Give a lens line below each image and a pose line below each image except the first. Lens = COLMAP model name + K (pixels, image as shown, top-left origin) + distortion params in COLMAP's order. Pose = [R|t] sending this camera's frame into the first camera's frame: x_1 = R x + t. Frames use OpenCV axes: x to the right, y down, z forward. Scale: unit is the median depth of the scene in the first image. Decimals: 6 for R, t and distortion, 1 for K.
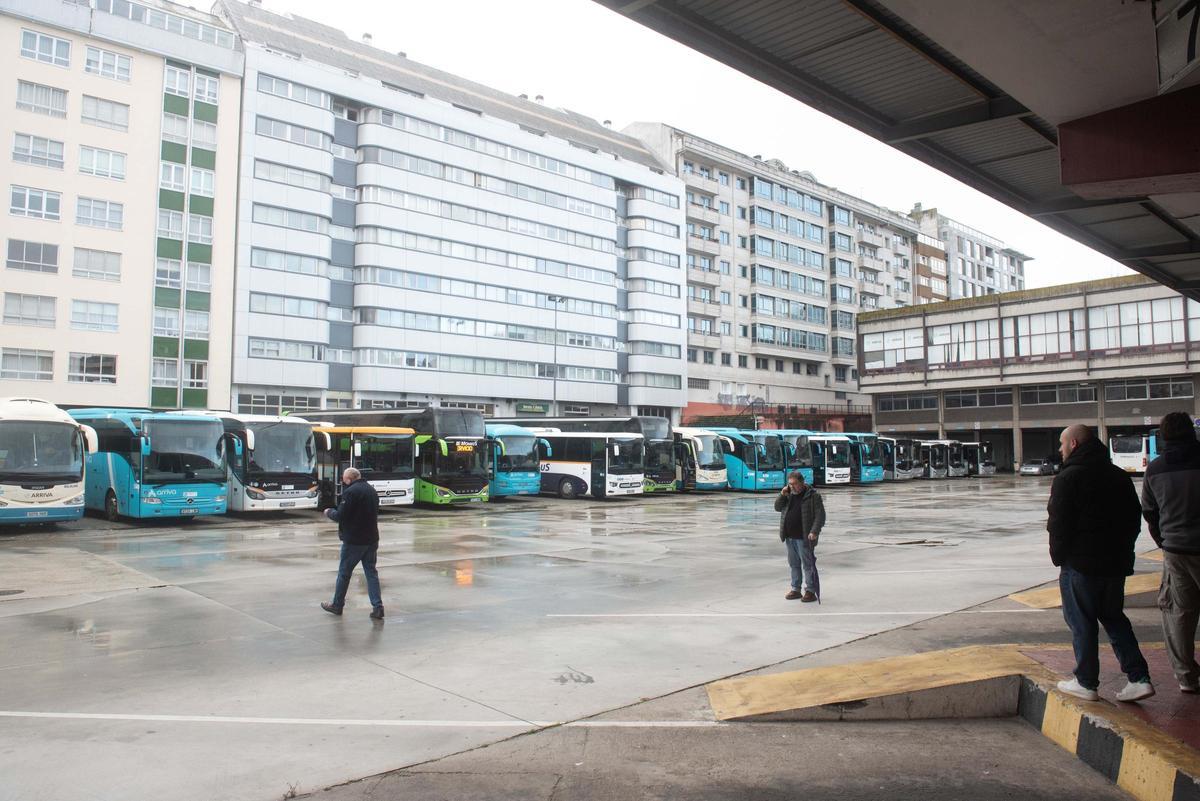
lens RADIAL K [[823.8, 0, 598.9], [0, 823.8, 405.1], [0, 0, 1]] dist [-0.044486, -0.006517]
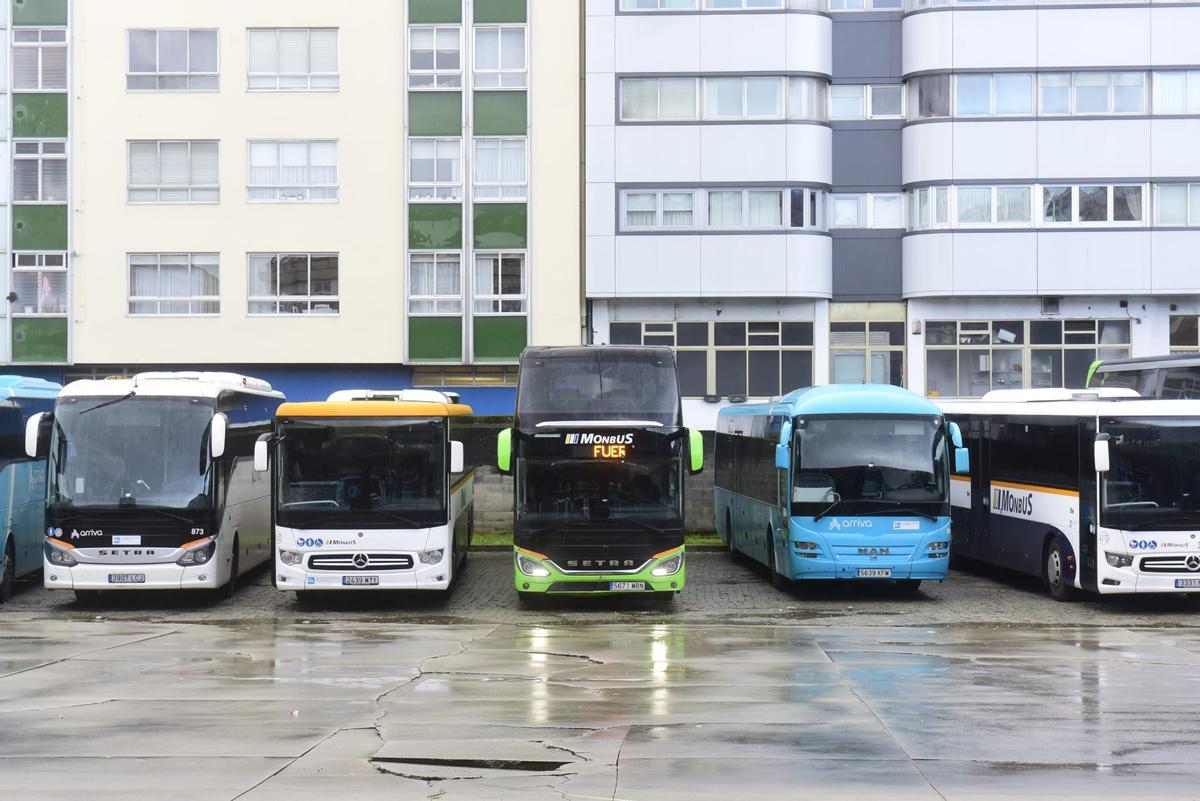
lens RADIAL K [[2281.6, 0, 596.5], [0, 2281.6, 405.7], [0, 0, 1]] dist [0.102946, 0.000000]
pose [[0.711786, -0.016634, -0.702199, 0.400249], [0.041077, 0.998994, 0.017972, 0.008333], [0.701194, -0.041636, 0.711753, 0.165373]]
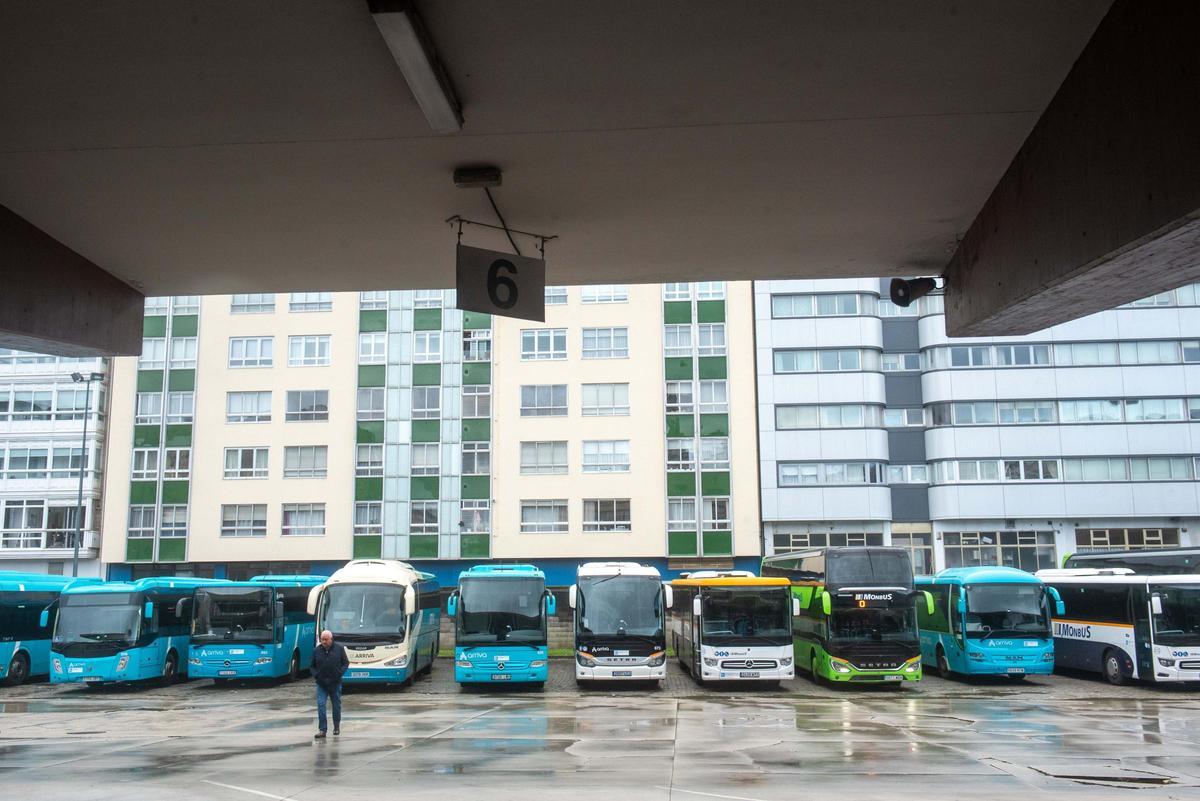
lens RADIAL K [[1184.7, 0, 595.5], [0, 1184.7, 393.8], [0, 0, 1]] dist [0.025815, 0.000000]
pose [[0.686360, -0.133942, -0.714821, 0.299607], [0.048337, 0.989122, -0.138927, 0.003340], [0.725654, 0.060802, 0.685368, 0.078760]]
